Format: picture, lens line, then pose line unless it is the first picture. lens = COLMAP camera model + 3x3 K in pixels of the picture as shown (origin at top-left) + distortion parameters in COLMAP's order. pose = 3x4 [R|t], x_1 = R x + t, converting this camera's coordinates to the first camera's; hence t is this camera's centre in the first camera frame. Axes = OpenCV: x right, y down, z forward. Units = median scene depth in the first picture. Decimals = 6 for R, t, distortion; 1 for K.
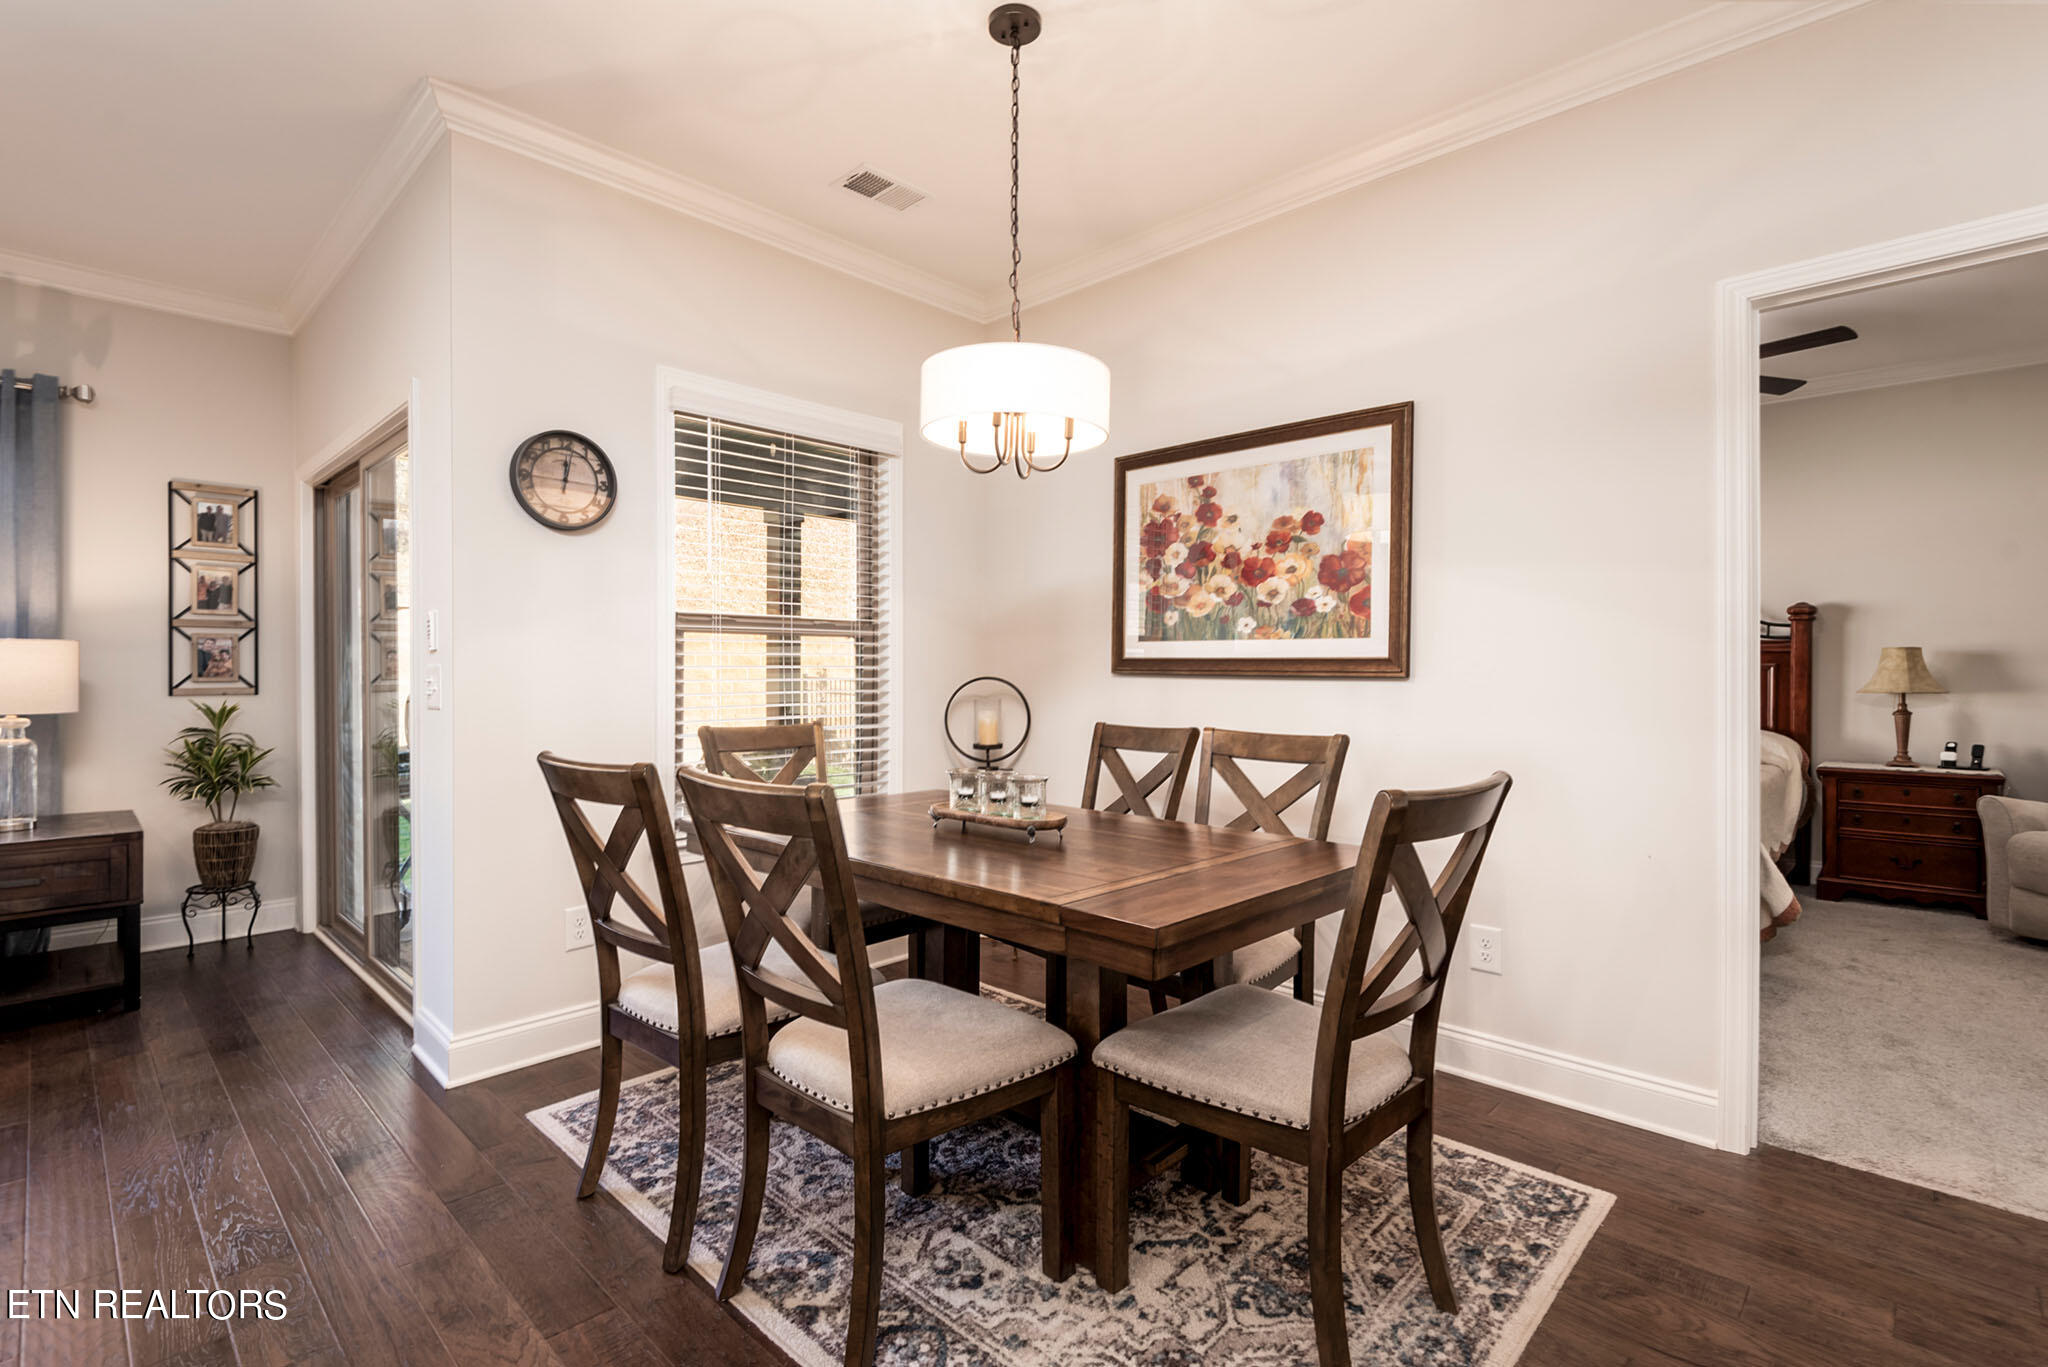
lens RADIAL K [[963.8, 0, 1022.4], [0, 963.8, 690.3], [0, 0, 1]] dist [0.003214, 0.000236]
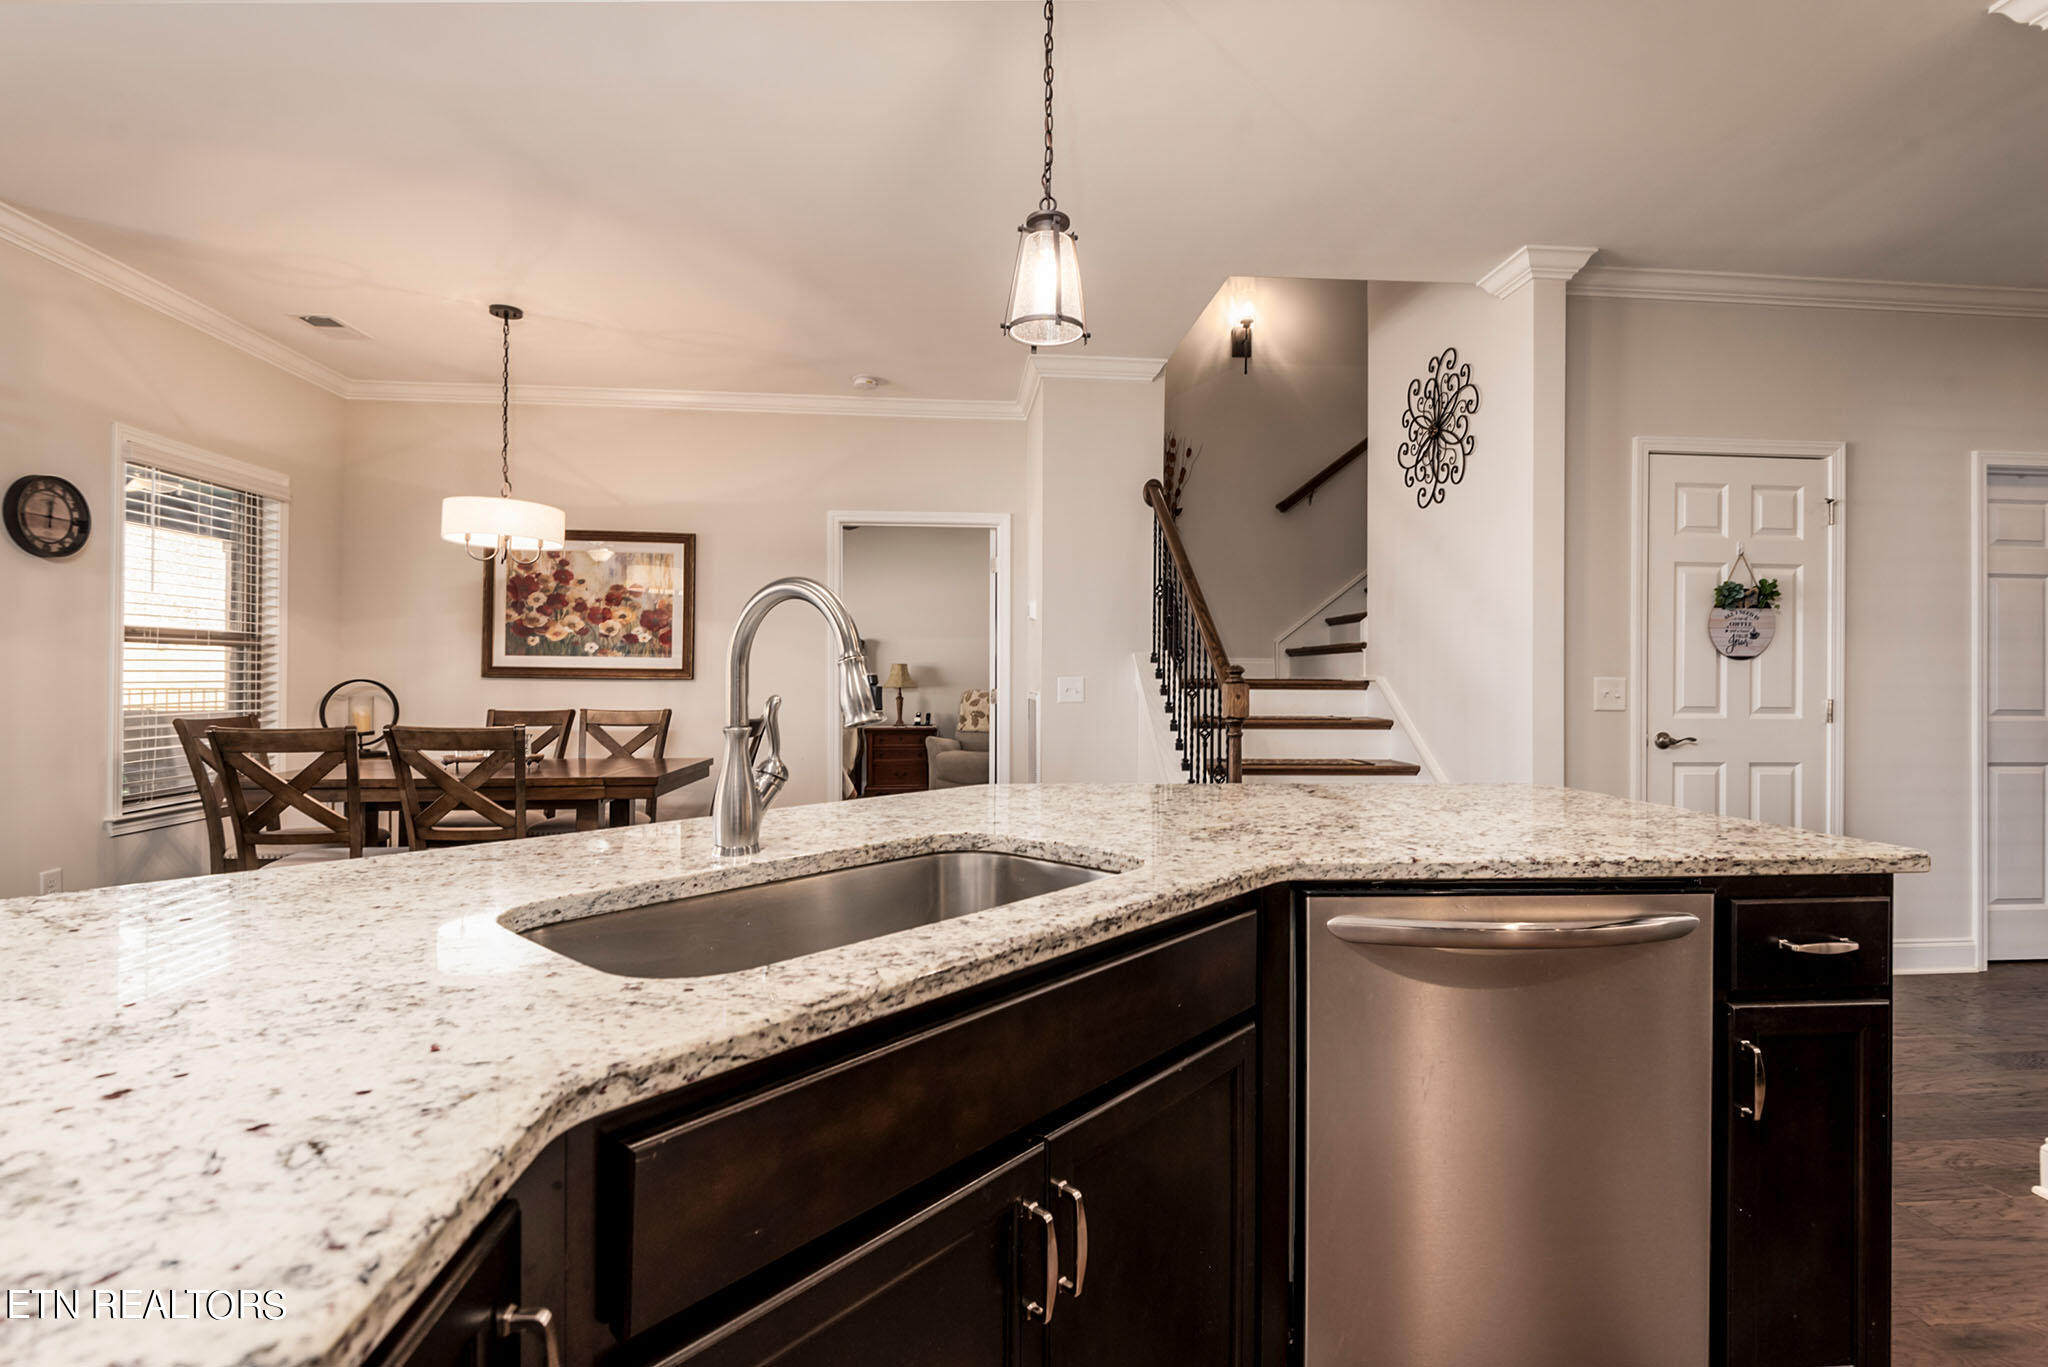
lens RADIAL K [[960.1, 0, 1025.1], [0, 960.1, 667.5], [0, 0, 1]] dist [-0.026476, 0.009751]
pose [[0.659738, 0.008538, 0.751447, -0.458848], [0.011086, 0.999716, -0.021091, 0.008219], [-0.751414, 0.022245, 0.659456, -0.573303]]
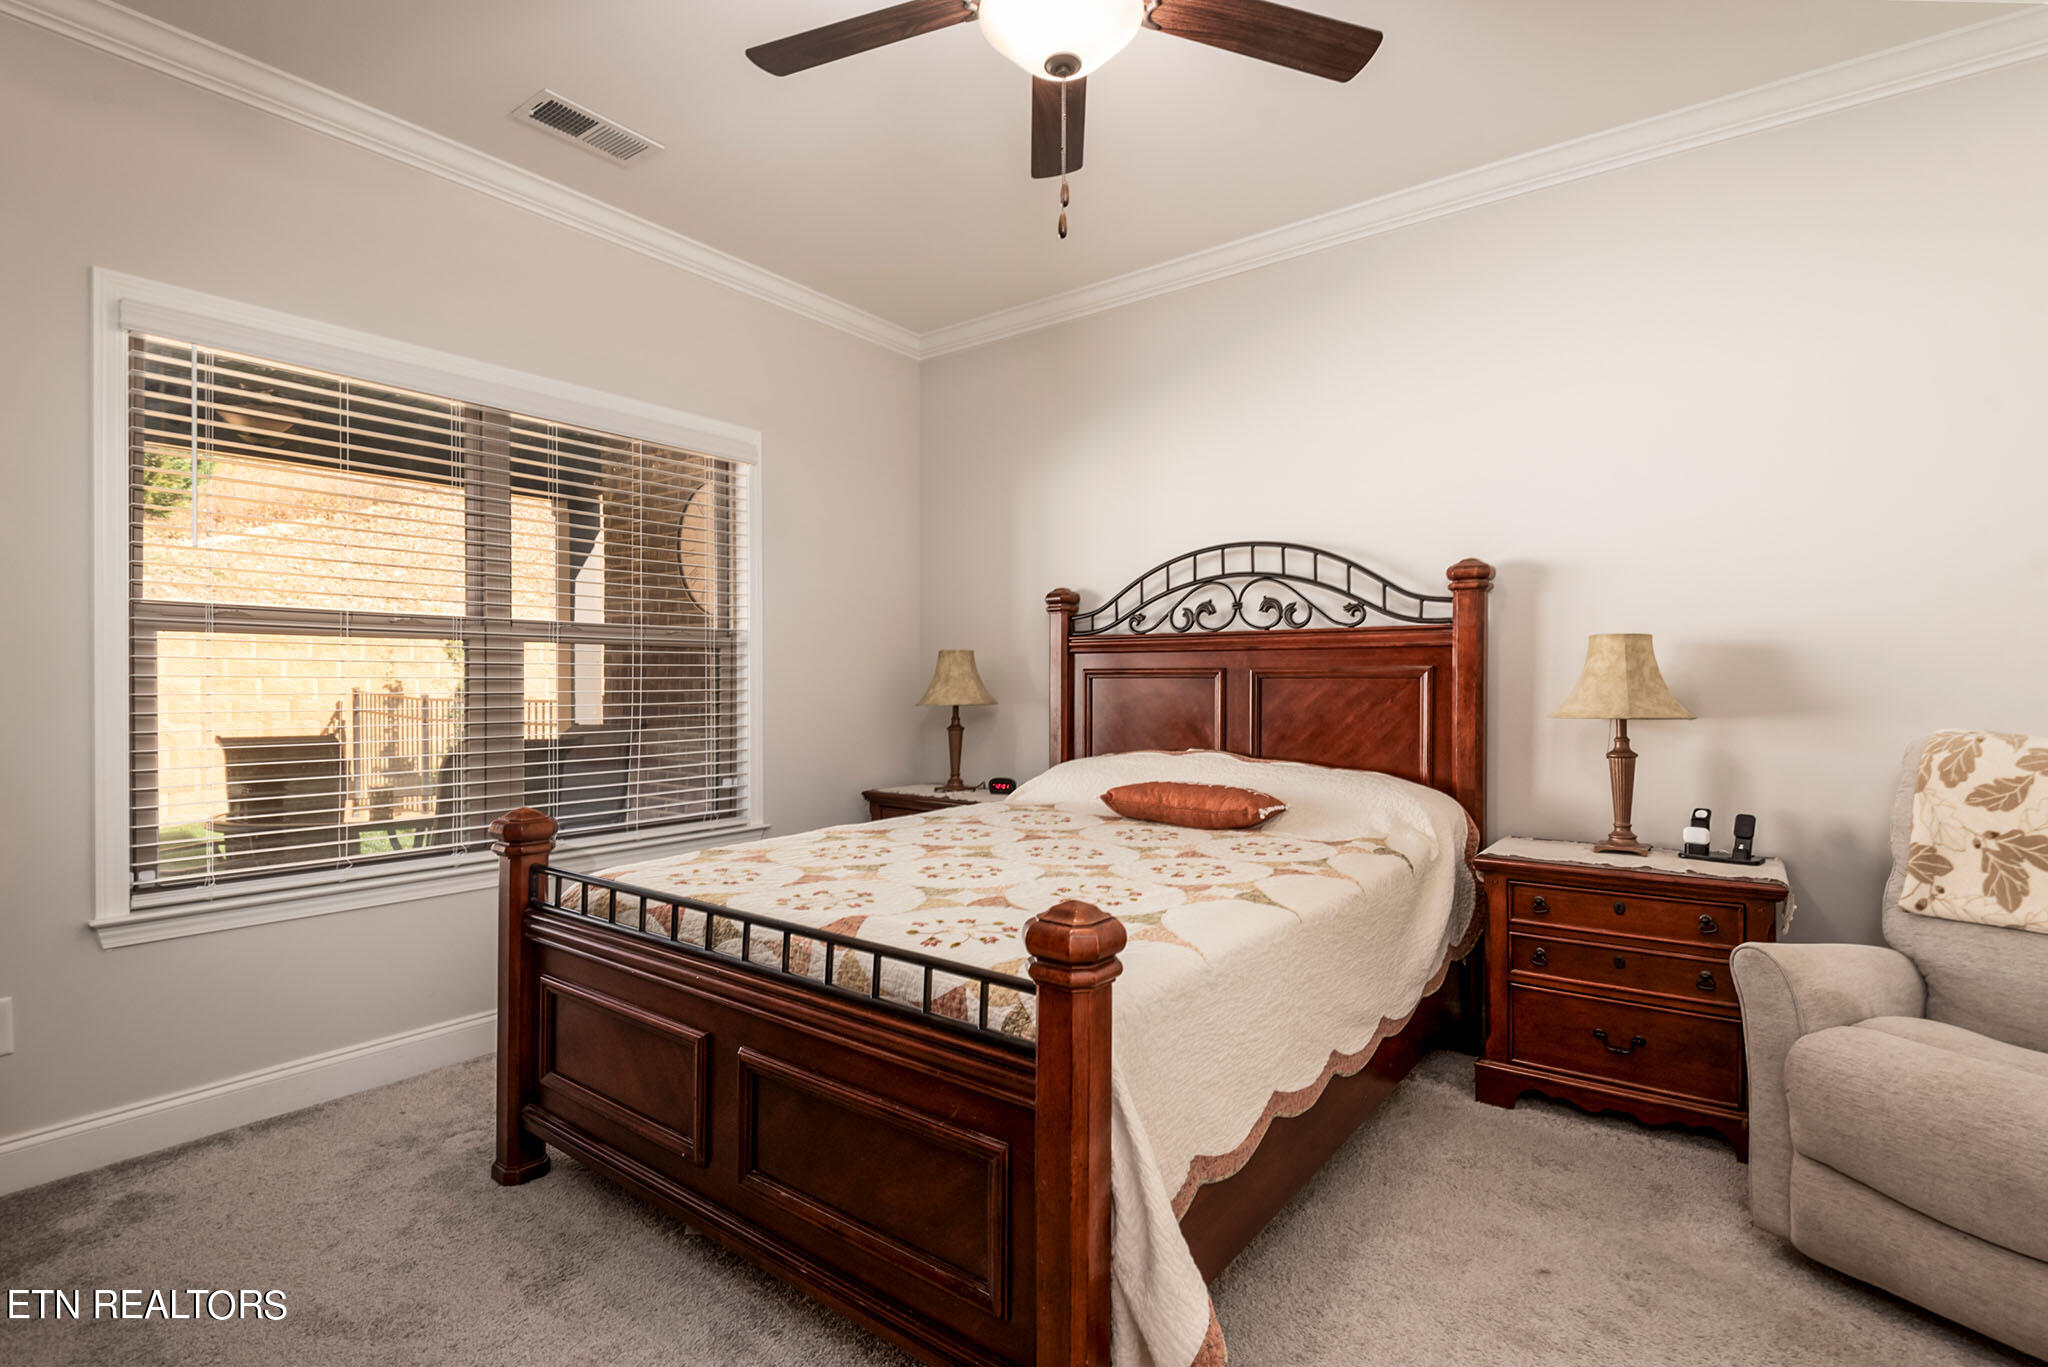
lens RADIAL K [[907.8, 0, 1024.0], [0, 907.8, 683.5], [0, 0, 1]] dist [-0.020080, 0.000023]
pose [[0.997279, 0.002743, 0.073665, 0.716303], [-0.001191, 0.999776, -0.021113, -0.007503], [-0.073706, 0.020968, 0.997060, 0.690049]]
